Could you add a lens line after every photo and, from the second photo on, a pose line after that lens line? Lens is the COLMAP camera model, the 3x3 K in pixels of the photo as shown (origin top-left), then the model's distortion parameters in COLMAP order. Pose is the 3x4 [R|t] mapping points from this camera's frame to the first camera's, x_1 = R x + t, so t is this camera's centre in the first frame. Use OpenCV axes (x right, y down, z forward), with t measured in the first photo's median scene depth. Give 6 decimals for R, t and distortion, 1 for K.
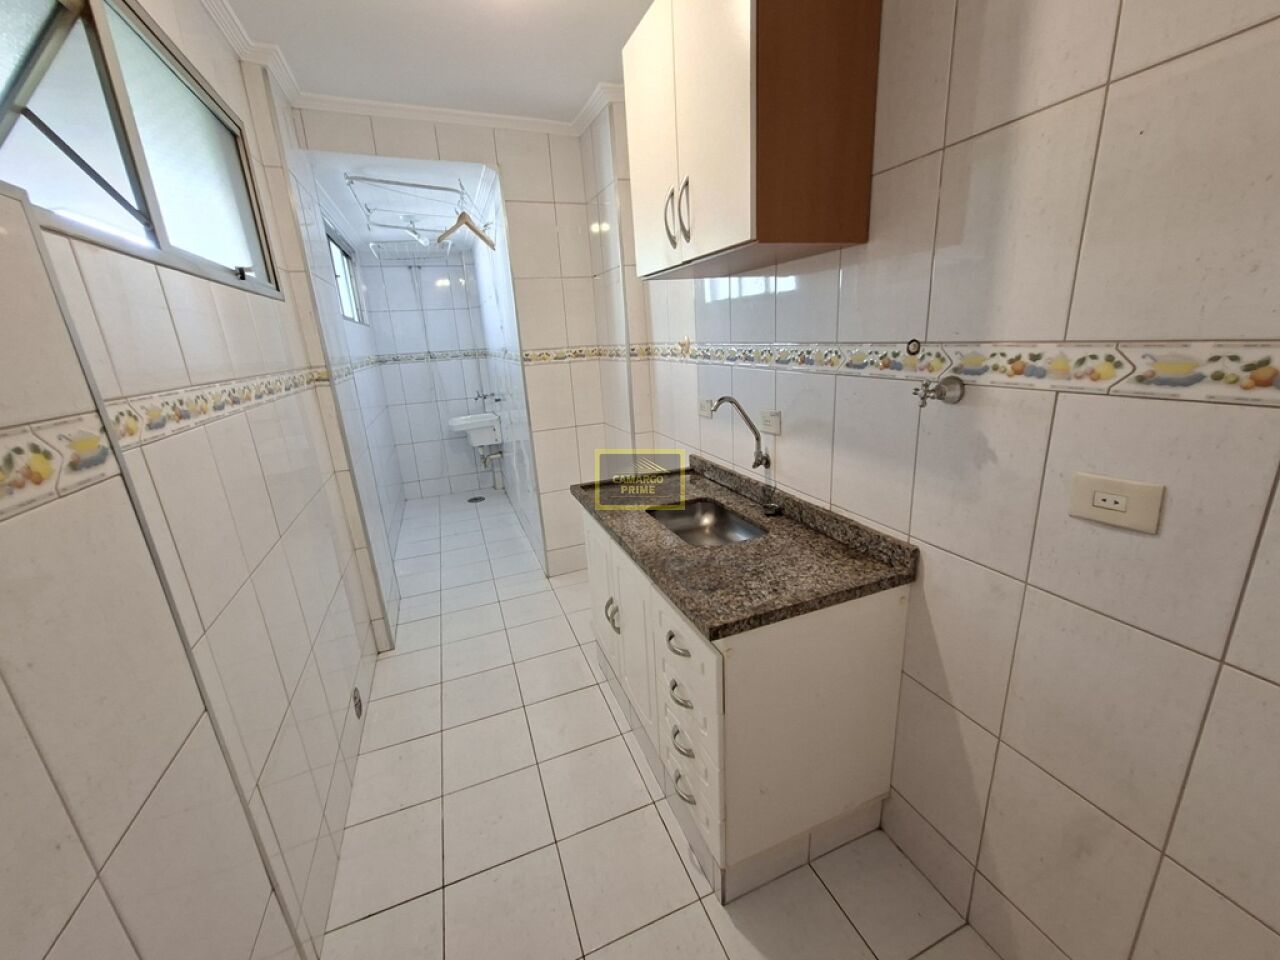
lens RADIAL K [[503.3, 0, 640.0], [0, 503.3, 480.0], [0, 0, 1]] dist [0.036395, -0.000038]
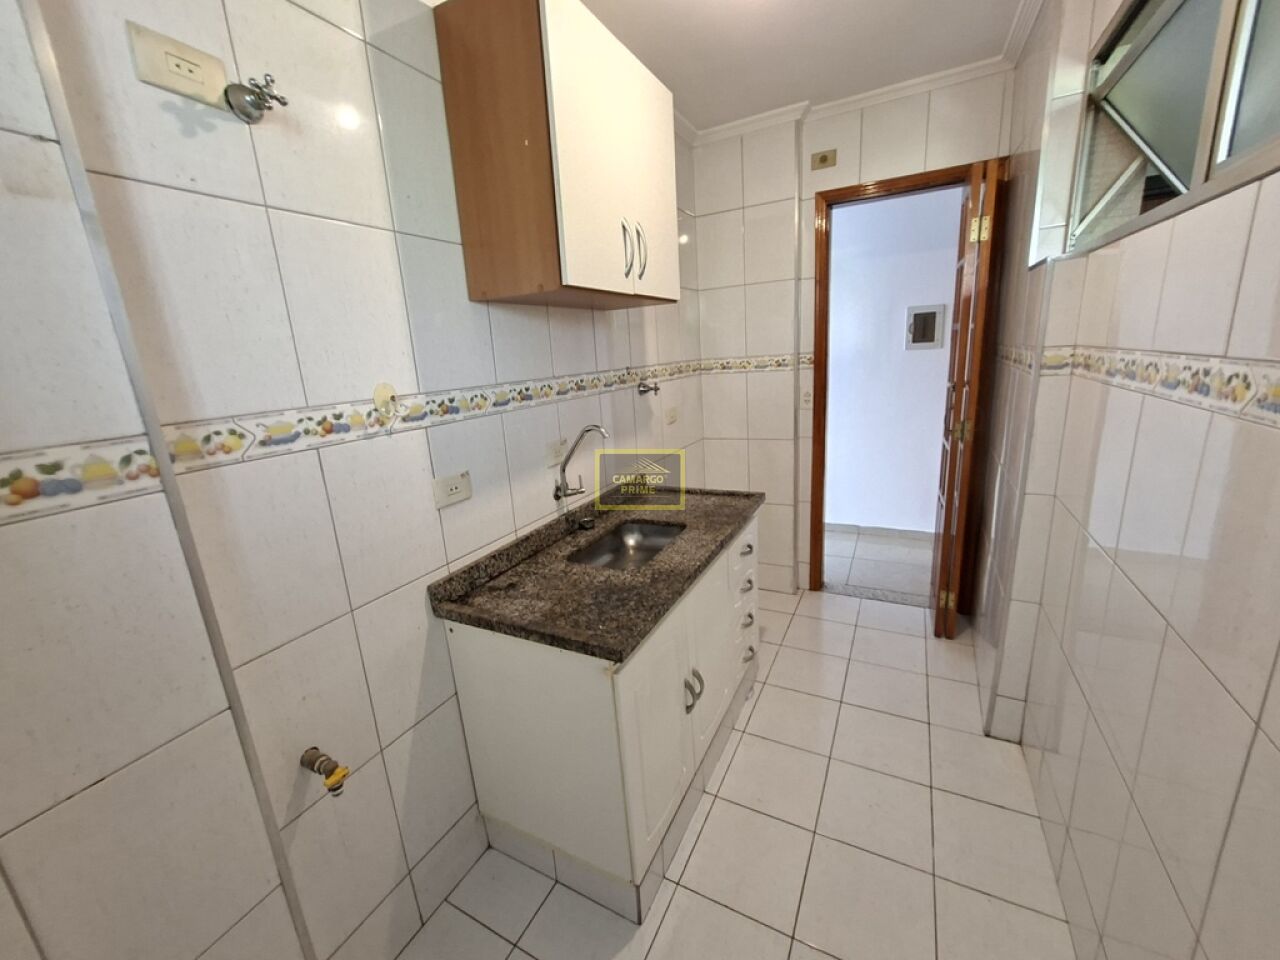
lens RADIAL K [[519.3, 0, 621.8], [0, 519.3, 476.7], [0, 0, 1]] dist [0.014029, -0.000110]
pose [[-0.637636, -0.086555, 0.765460, -0.612508], [0.311672, 0.879720, 0.359102, -0.392002], [-0.704472, 0.467549, -0.533964, 1.424688]]
